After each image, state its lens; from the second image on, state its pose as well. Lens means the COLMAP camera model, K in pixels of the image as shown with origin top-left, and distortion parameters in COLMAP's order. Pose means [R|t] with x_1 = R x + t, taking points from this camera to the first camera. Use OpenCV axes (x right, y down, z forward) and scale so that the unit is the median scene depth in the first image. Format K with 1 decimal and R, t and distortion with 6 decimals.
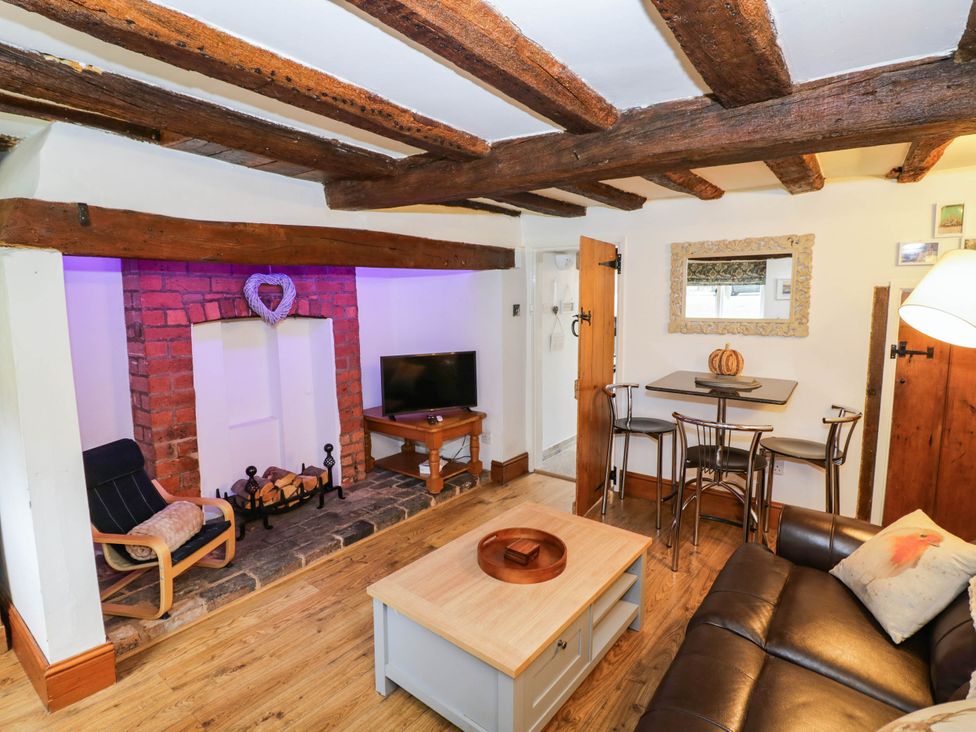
lens RADIAL K [[486.0, 0, 493.7], [0, 486.0, 374.8], [0, 0, 1]] dist [0.001445, -0.000305]
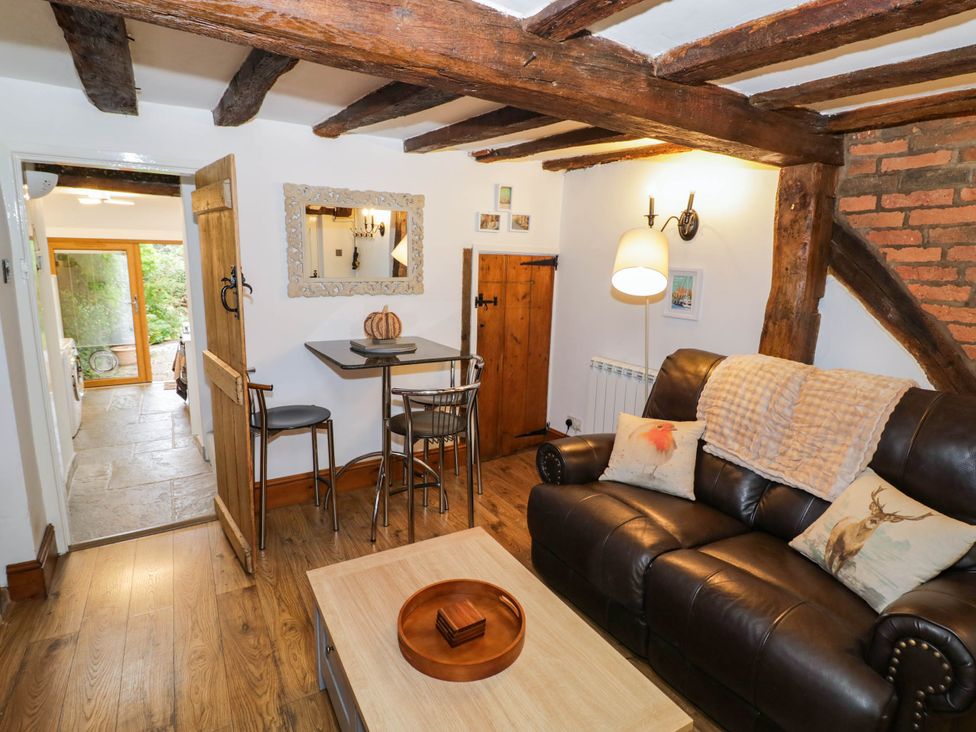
lens RADIAL K [[521.6, 0, 468.3], [0, 521.6, 365.5], [0, 0, 1]] dist [0.009882, -0.025160]
pose [[0.392902, -0.175735, 0.902632, -0.401645], [0.120132, 0.982967, 0.139083, -0.075721], [-0.911700, 0.053789, 0.407321, 0.487571]]
